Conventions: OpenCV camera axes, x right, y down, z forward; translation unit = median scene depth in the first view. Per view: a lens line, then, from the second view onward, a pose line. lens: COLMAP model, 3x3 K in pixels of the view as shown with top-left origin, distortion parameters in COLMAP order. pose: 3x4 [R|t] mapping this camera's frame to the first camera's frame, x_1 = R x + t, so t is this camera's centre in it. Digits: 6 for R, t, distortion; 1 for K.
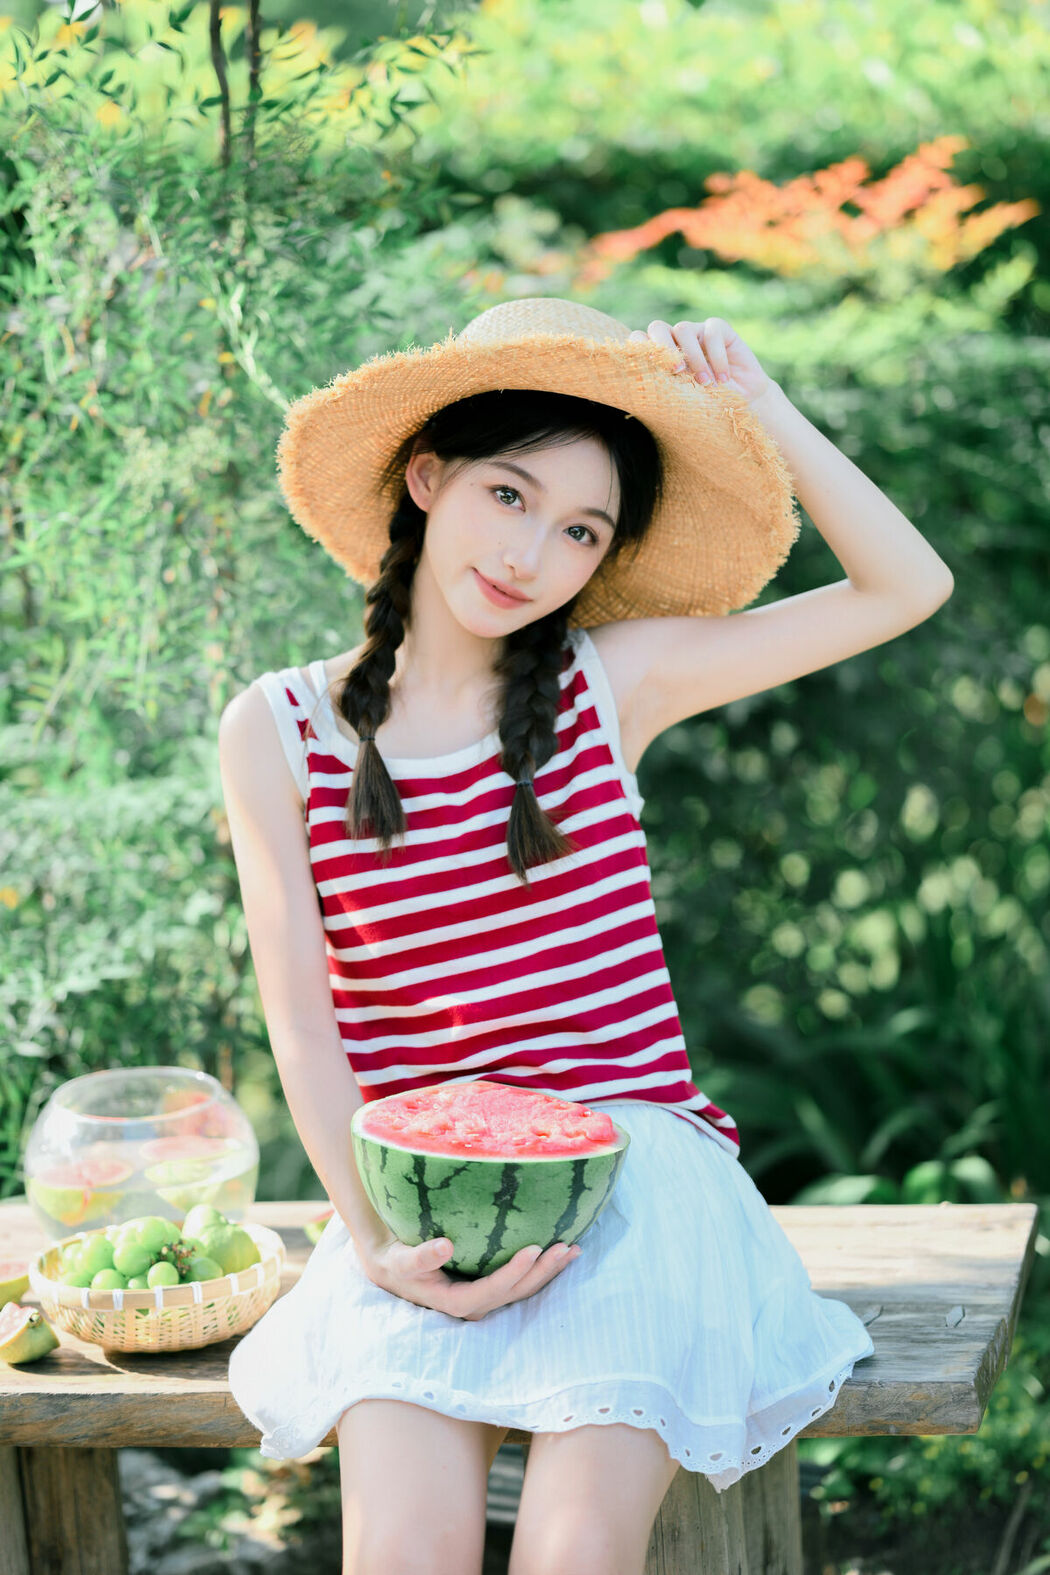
lens RADIAL K [[3785.2, 0, 525.0], [0, 3785.2, 787.5], [0, 0, 1]] dist [-0.010148, 0.407870]
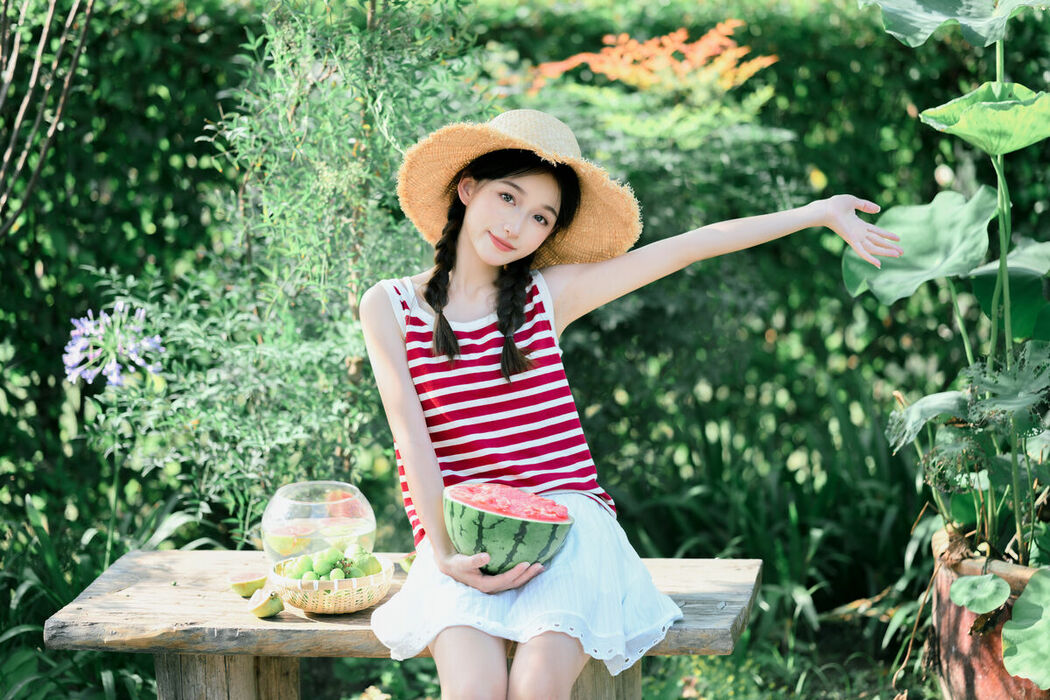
lens RADIAL K [[2523.4, 0, 525.0], [0, 2523.4, 350.0], [0, 0, 1]] dist [-0.010148, 0.407870]
pose [[0.998839, 0.031274, 0.036645, -0.039744], [-0.030445, 0.999272, -0.022978, 0.029540], [-0.037336, 0.021836, 0.999064, -0.305857]]
